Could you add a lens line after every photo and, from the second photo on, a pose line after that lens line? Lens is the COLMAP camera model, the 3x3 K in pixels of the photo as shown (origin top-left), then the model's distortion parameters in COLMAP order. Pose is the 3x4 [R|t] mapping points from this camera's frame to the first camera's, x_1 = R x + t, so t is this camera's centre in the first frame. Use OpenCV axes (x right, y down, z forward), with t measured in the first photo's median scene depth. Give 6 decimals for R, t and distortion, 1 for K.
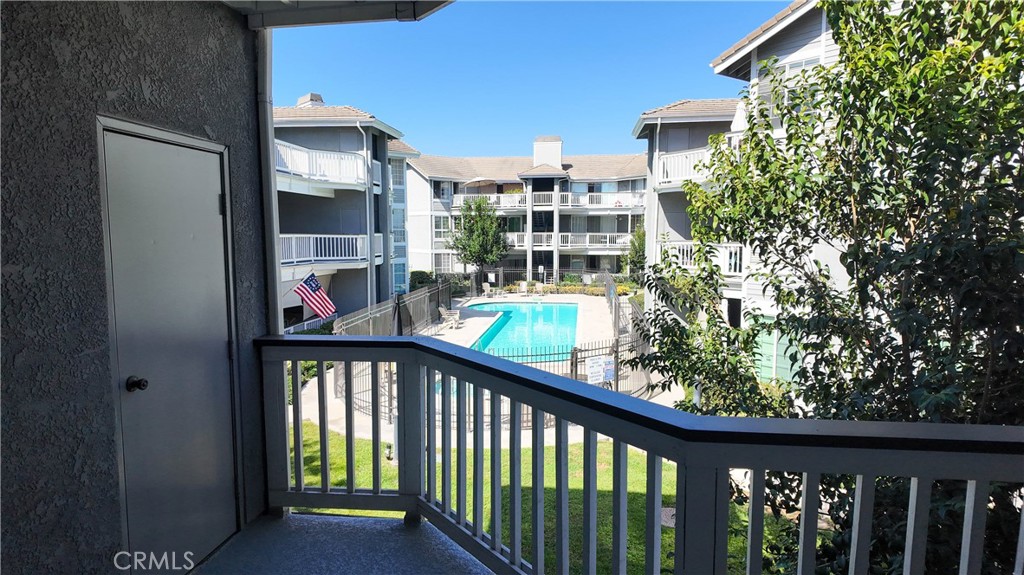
lens RADIAL K [[600.6, 0, 484.8], [0, 600.6, 289.6], [0, 0, 1]] dist [0.012600, -0.001236]
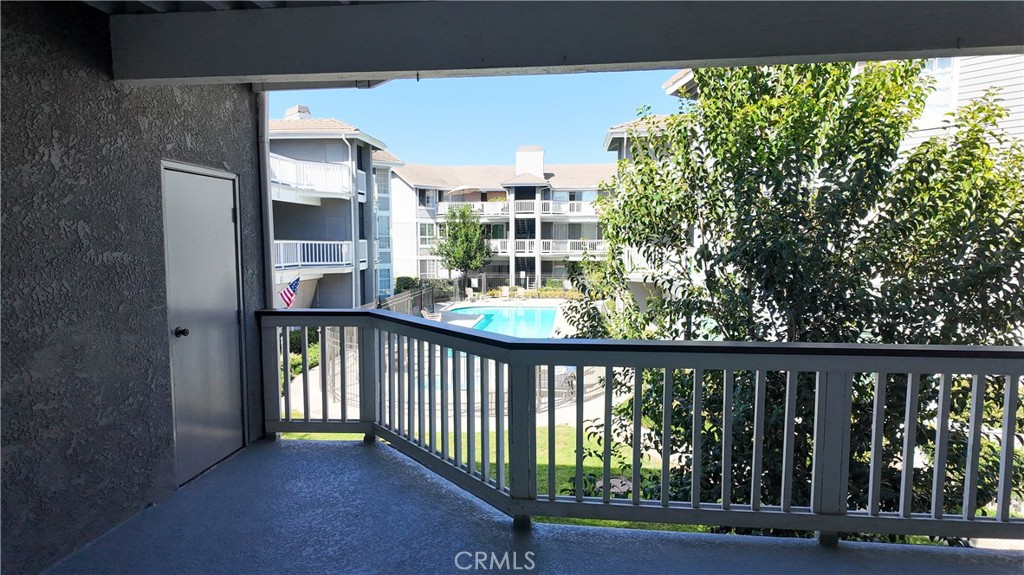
lens RADIAL K [[600.6, 0, 491.4], [0, 600.6, 287.4], [0, 0, 1]] dist [0.012600, -0.001236]
pose [[0.999575, -0.002445, 0.029043, 0.059548], [0.002898, 0.999875, -0.015543, 0.024253], [-0.029002, 0.015621, 0.999457, -0.199029]]
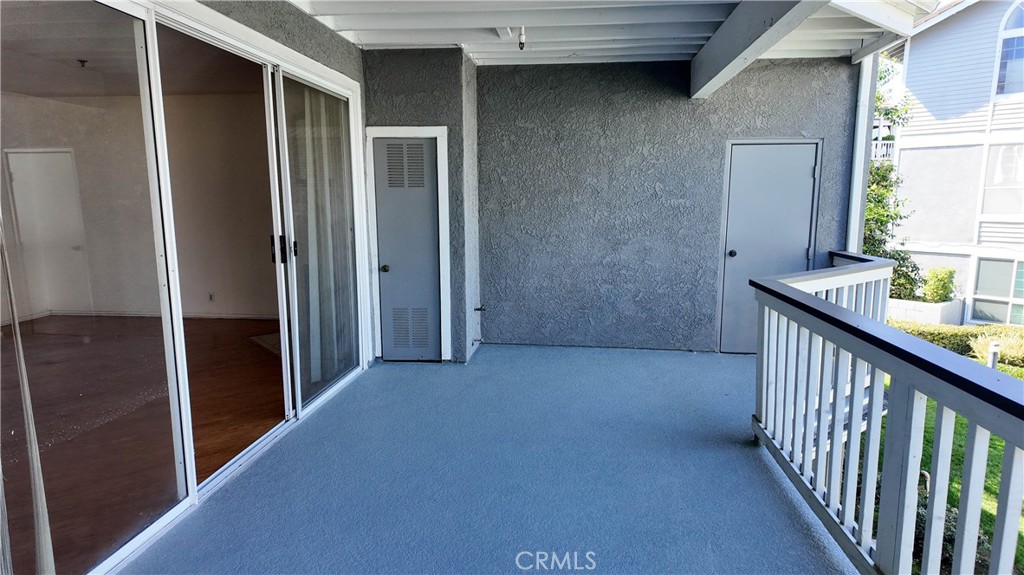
lens RADIAL K [[600.6, 0, 513.9], [0, 600.6, 295.0], [0, 0, 1]] dist [0.012600, -0.001236]
pose [[0.061655, 0.160028, -0.985185, 0.597164], [-0.093470, 0.983651, 0.153929, 0.012400], [0.993711, 0.082595, 0.075605, -0.001476]]
